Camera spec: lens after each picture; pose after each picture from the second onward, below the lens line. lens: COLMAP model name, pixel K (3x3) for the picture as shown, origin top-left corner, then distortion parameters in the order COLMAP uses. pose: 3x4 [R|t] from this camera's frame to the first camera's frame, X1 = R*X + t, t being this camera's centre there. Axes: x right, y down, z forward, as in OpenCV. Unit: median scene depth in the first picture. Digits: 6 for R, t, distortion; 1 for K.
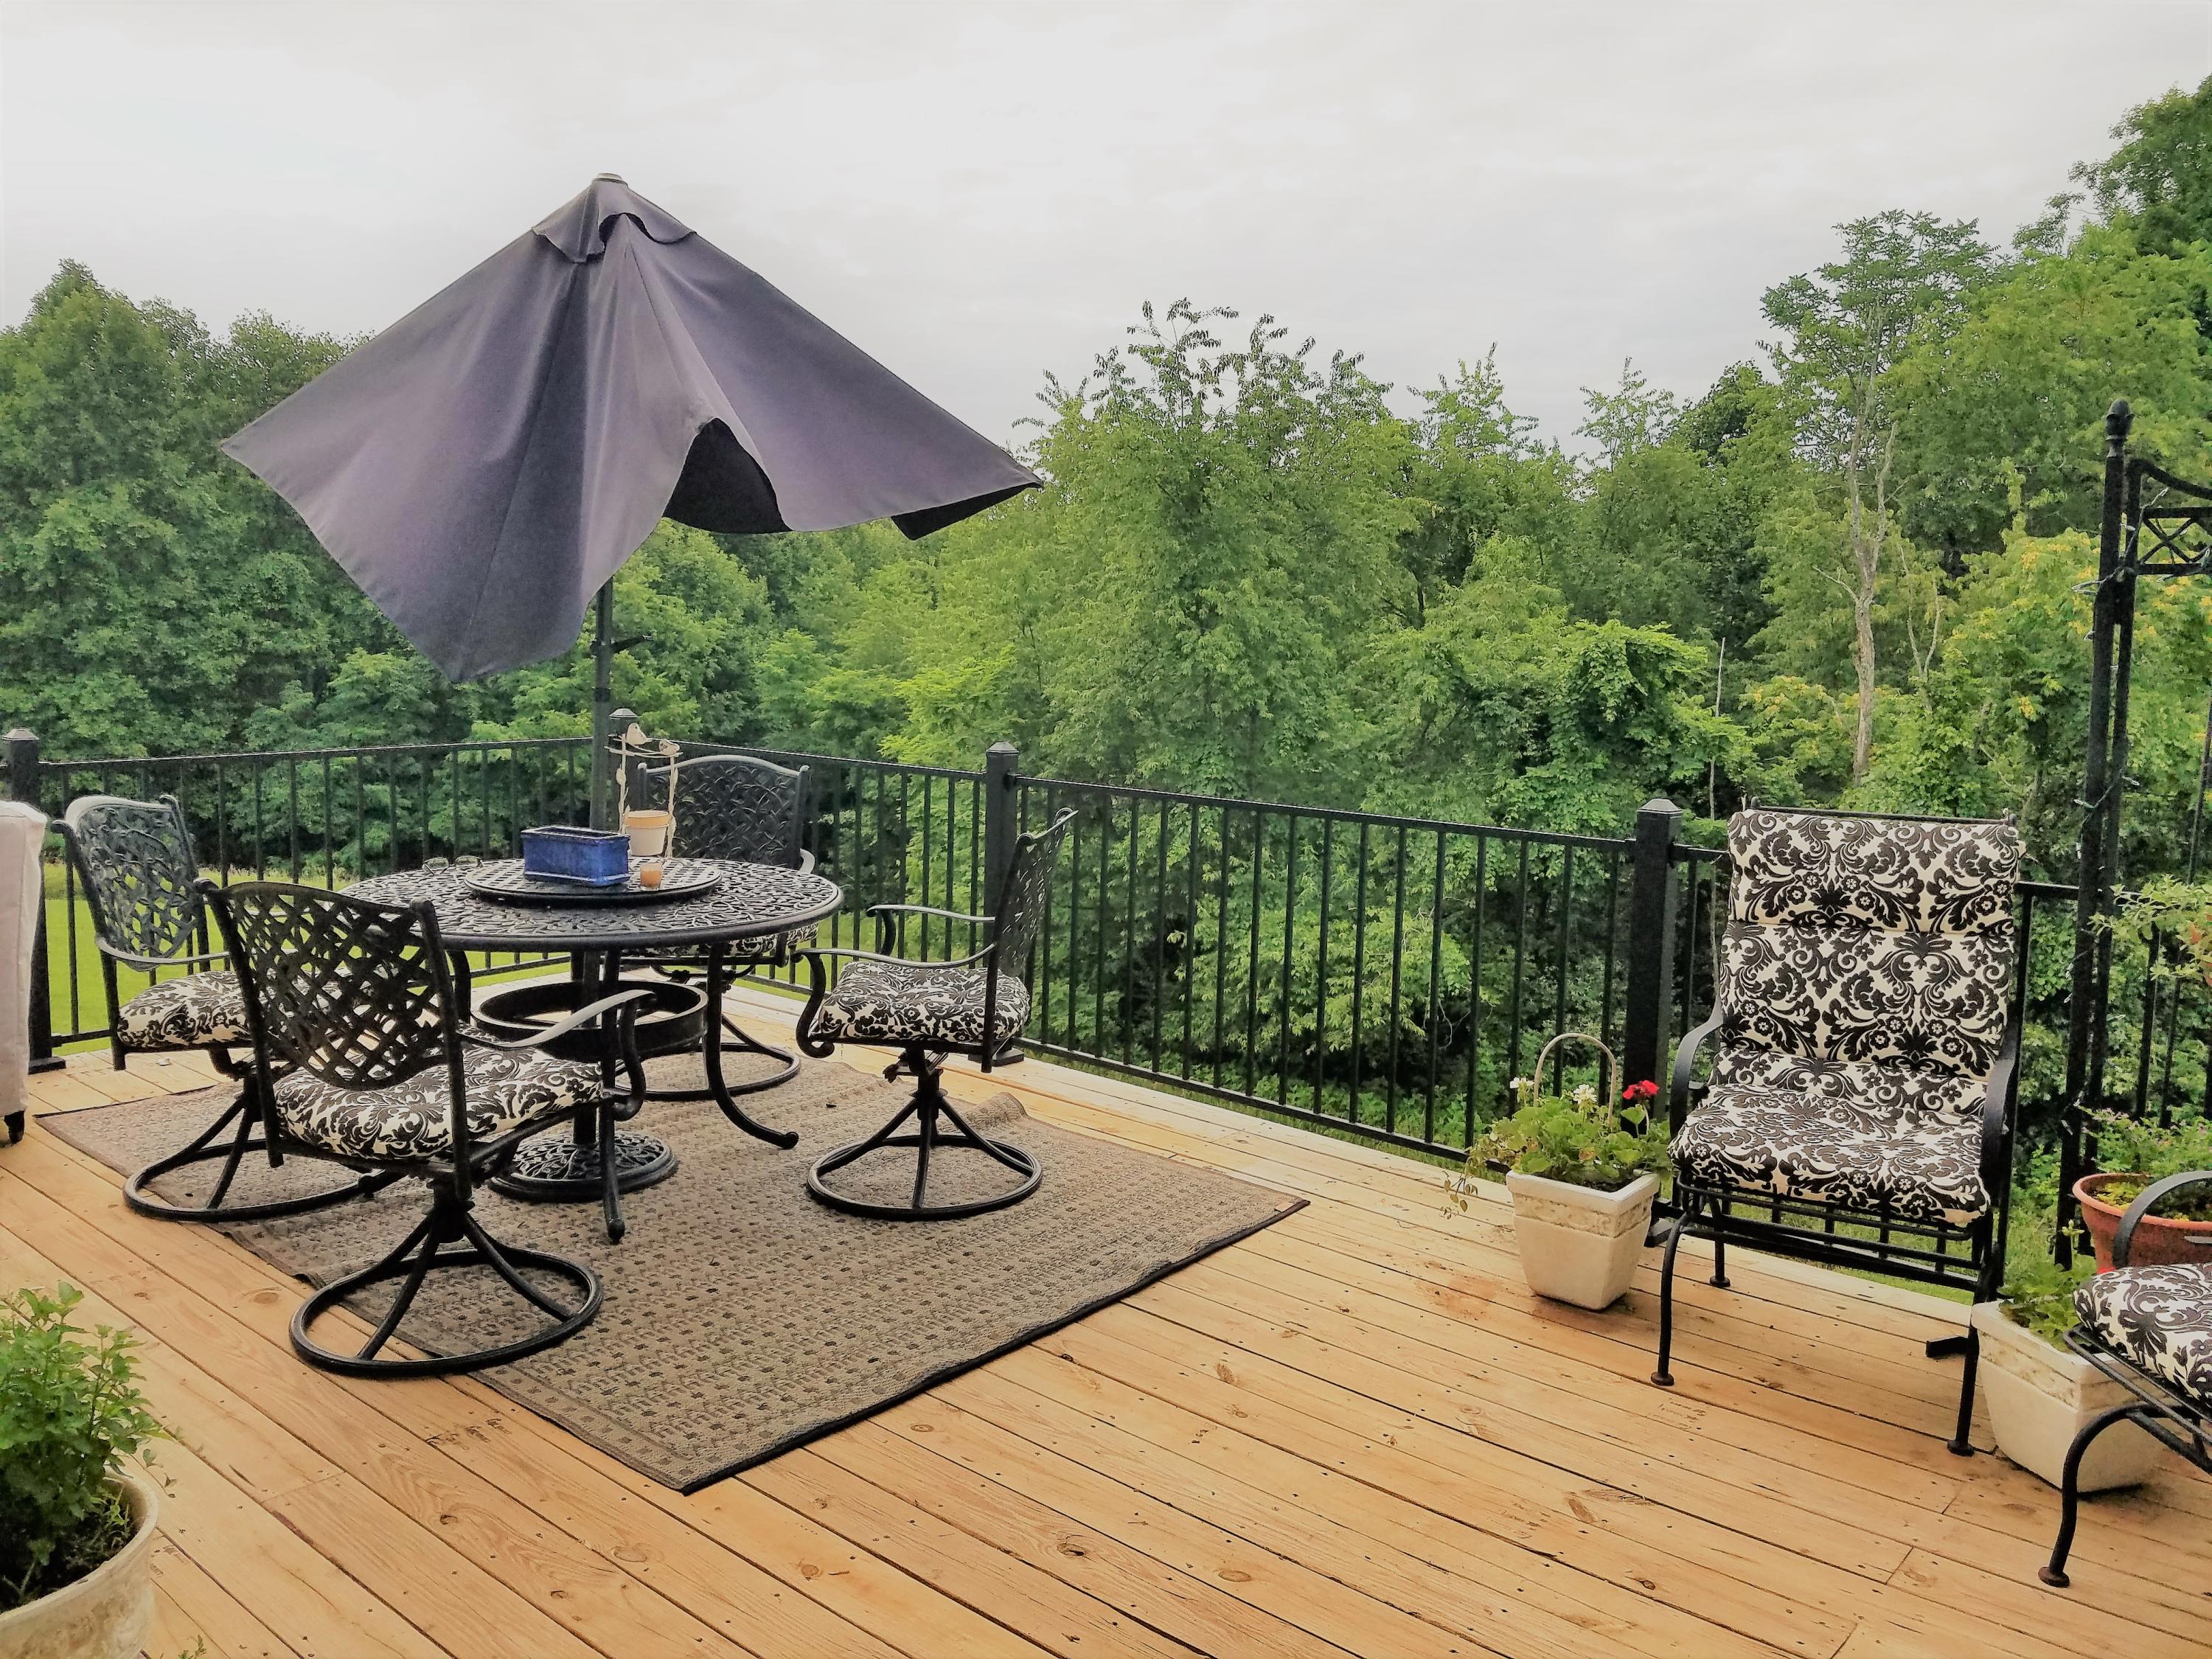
lens RADIAL K [[1705.4, 0, 1102.7], [0, 1705.4, 808.5], [0, 0, 1]] dist [0.000576, -0.005586]
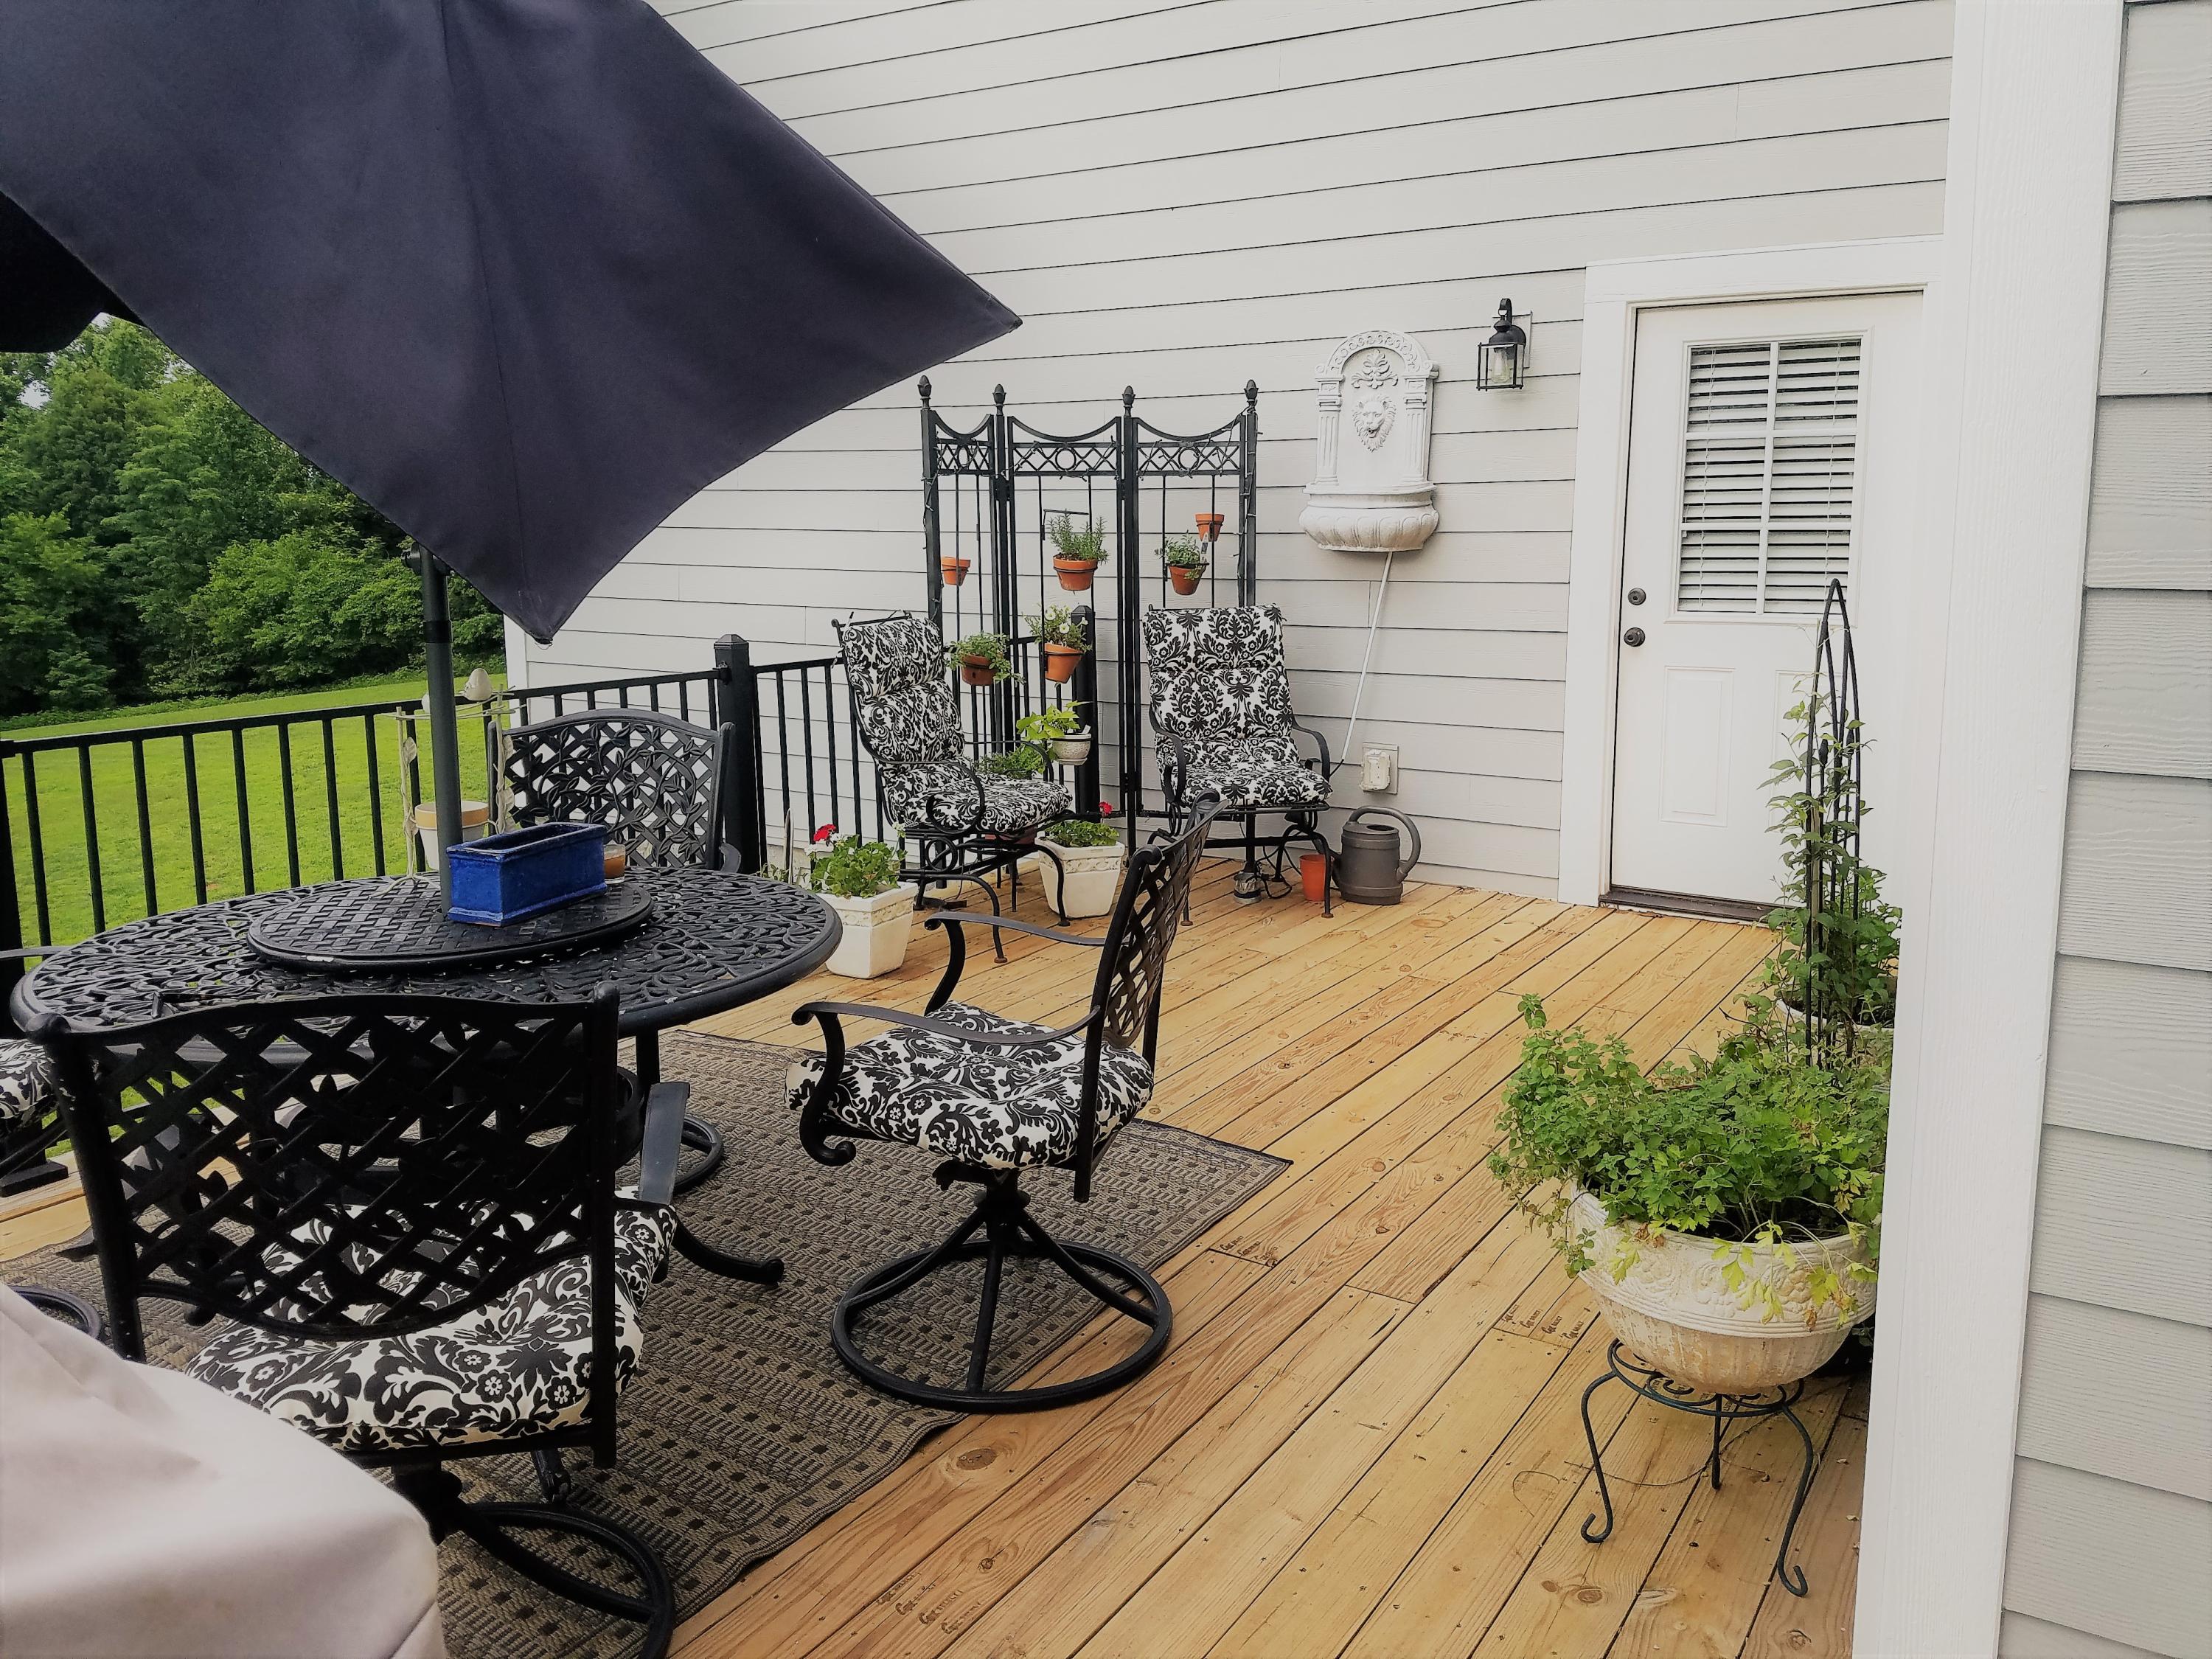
lens RADIAL K [[1705.4, 0, 1102.7], [0, 1705.4, 808.5], [0, 0, 1]] dist [0.000576, -0.005586]
pose [[-0.155431, -0.189281, 0.969543, -1.193875], [0.104766, 0.972777, 0.206708, -0.136207], [-0.982276, 0.133704, -0.131370, 1.034943]]
